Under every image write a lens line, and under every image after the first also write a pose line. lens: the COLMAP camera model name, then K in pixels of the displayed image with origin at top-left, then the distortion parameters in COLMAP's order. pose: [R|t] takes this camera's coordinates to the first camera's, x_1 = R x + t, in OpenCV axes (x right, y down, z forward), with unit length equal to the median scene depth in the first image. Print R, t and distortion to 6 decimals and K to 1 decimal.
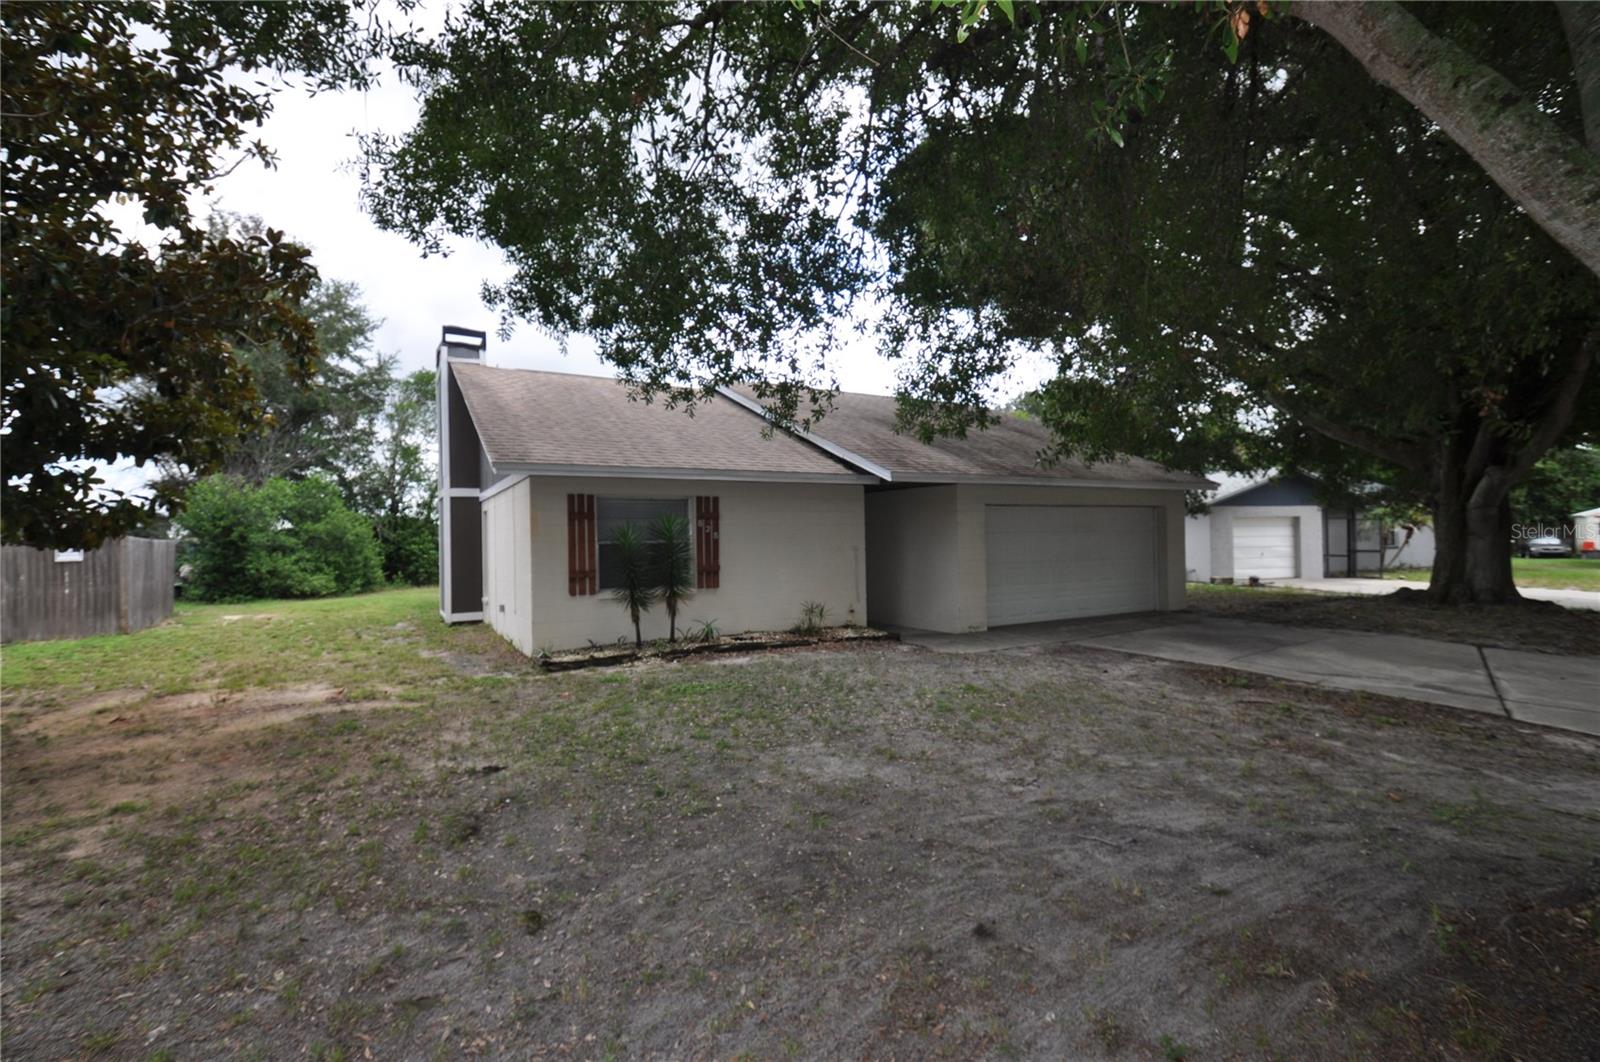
lens RADIAL K [[710.3, 0, 793.6], [0, 710.3, 525.5], [0, 0, 1]] dist [-0.001724, -0.019976]
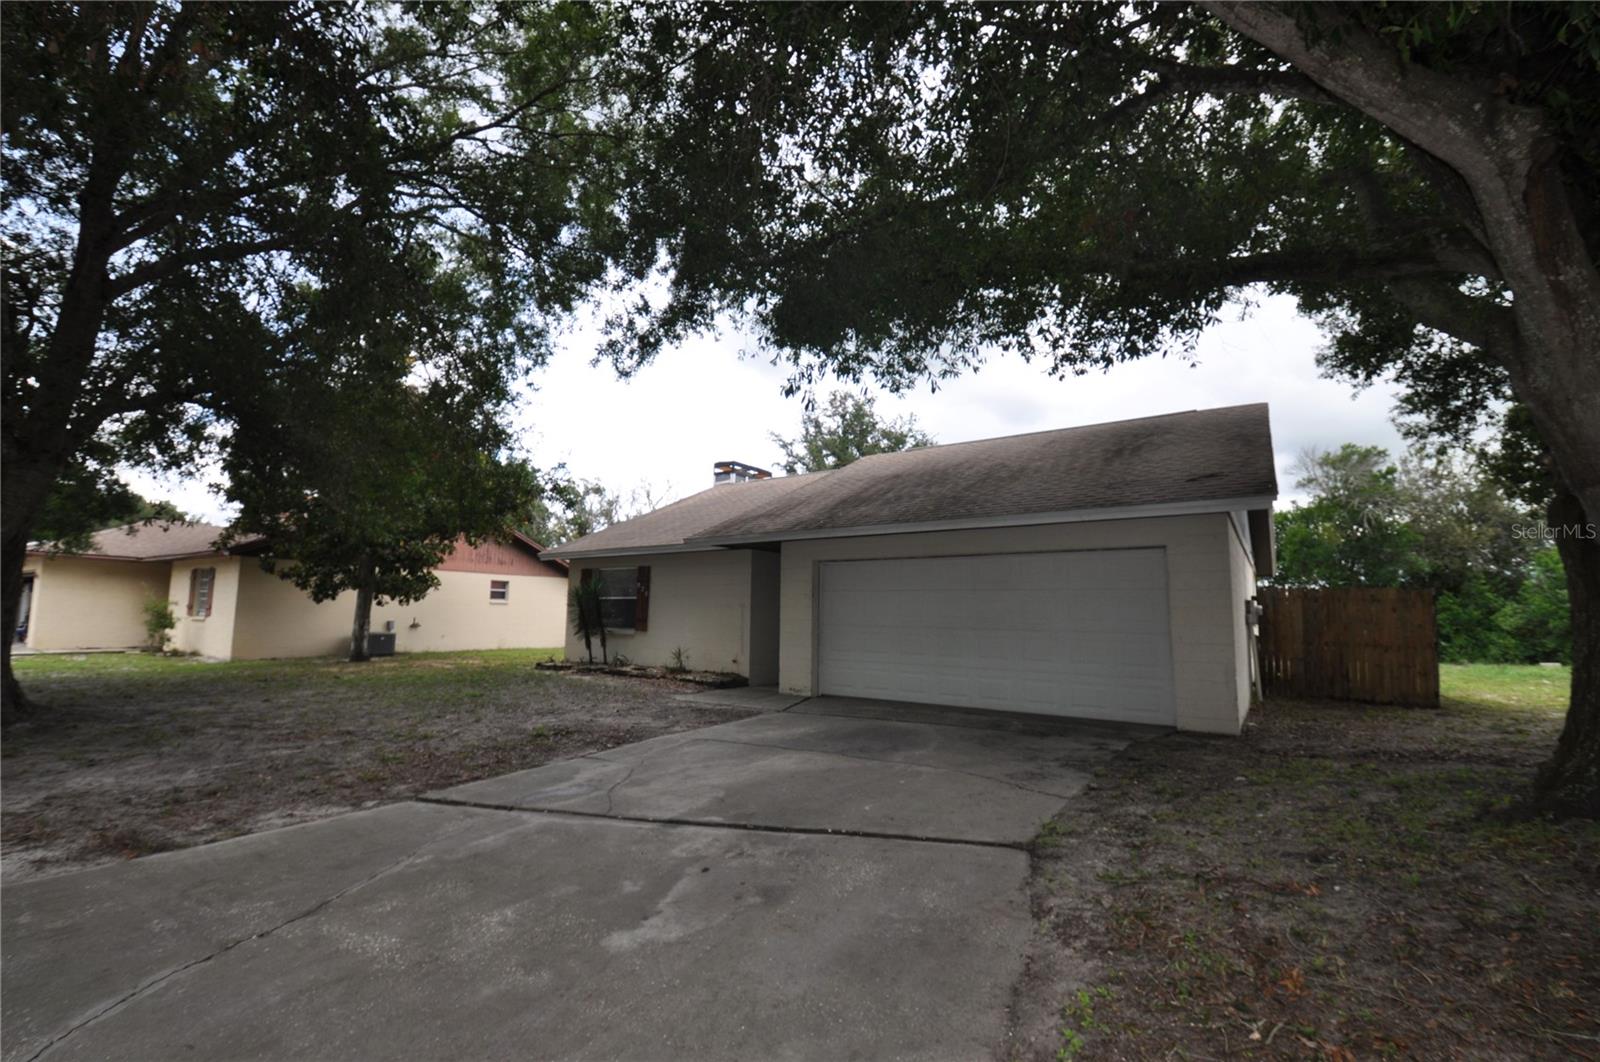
lens RADIAL K [[710.3, 0, 793.6], [0, 710.3, 525.5], [0, 0, 1]] dist [-0.001724, -0.019976]
pose [[0.465483, -0.093345, -0.880121, 1.289750], [-0.005951, 0.994070, -0.108578, 0.030227], [0.885037, 0.055778, 0.462167, 0.601784]]
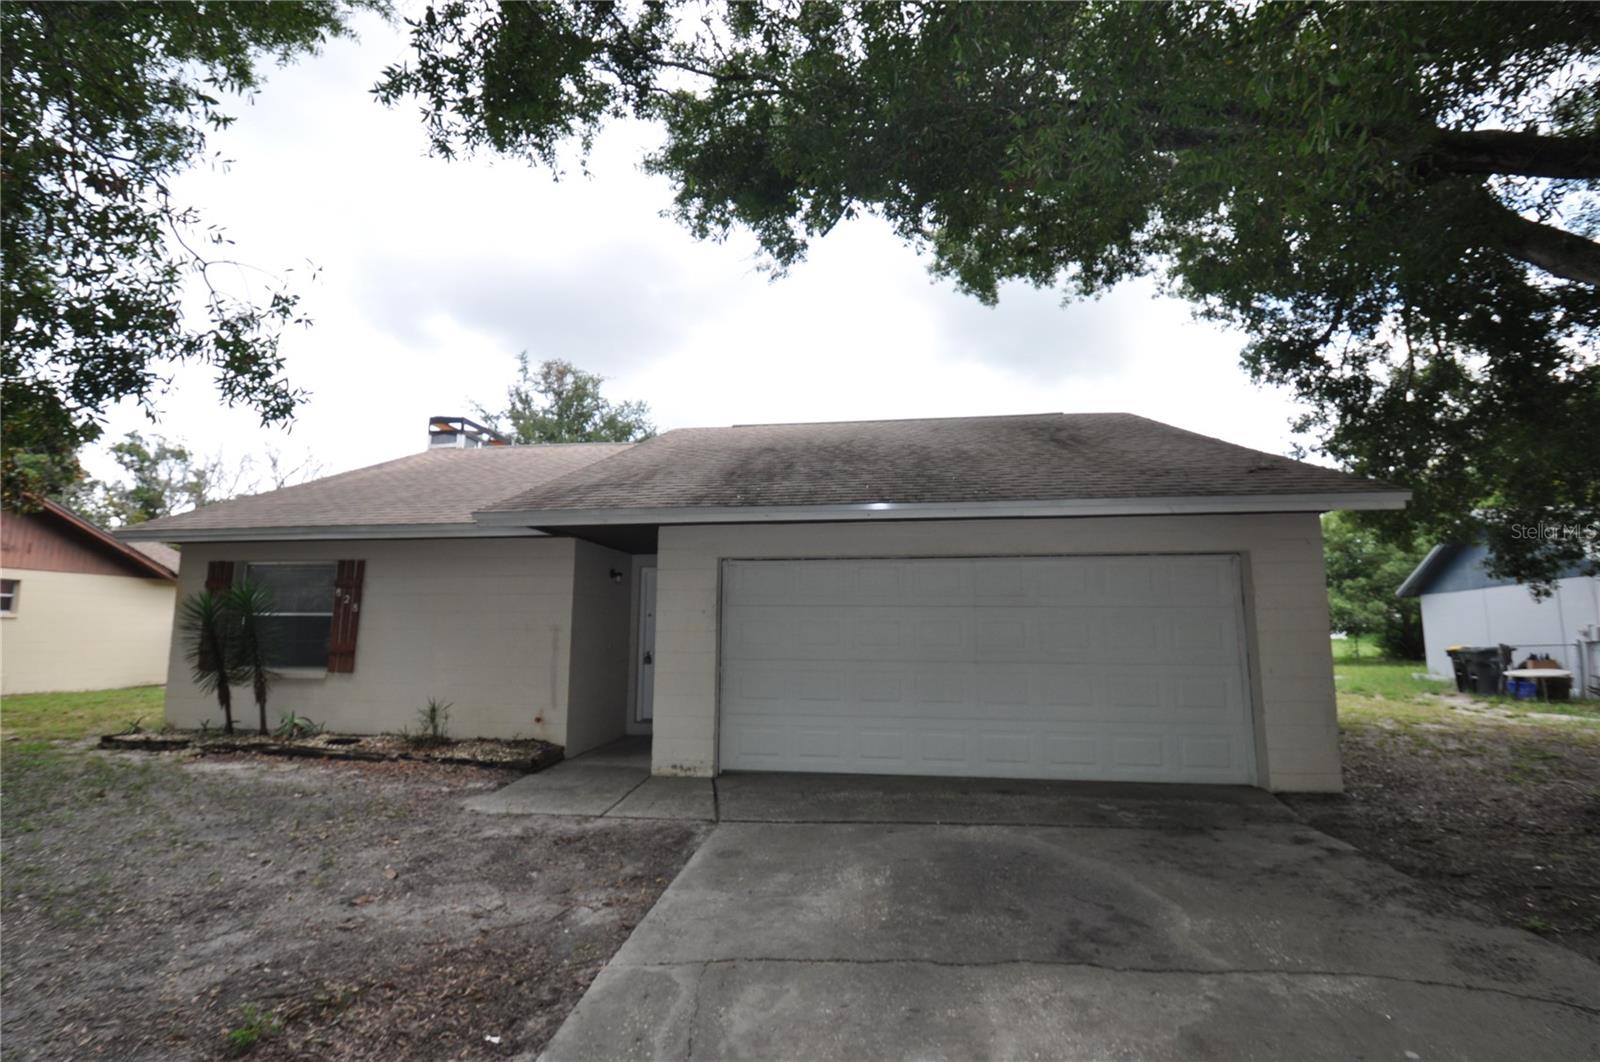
lens RADIAL K [[710.3, 0, 793.6], [0, 710.3, 525.5], [0, 0, 1]] dist [-0.001724, -0.019976]
pose [[0.822495, -0.067336, -0.564772, 0.771159], [-0.005208, 0.992034, -0.125861, 0.020057], [0.568749, 0.106462, 0.815592, 0.615158]]
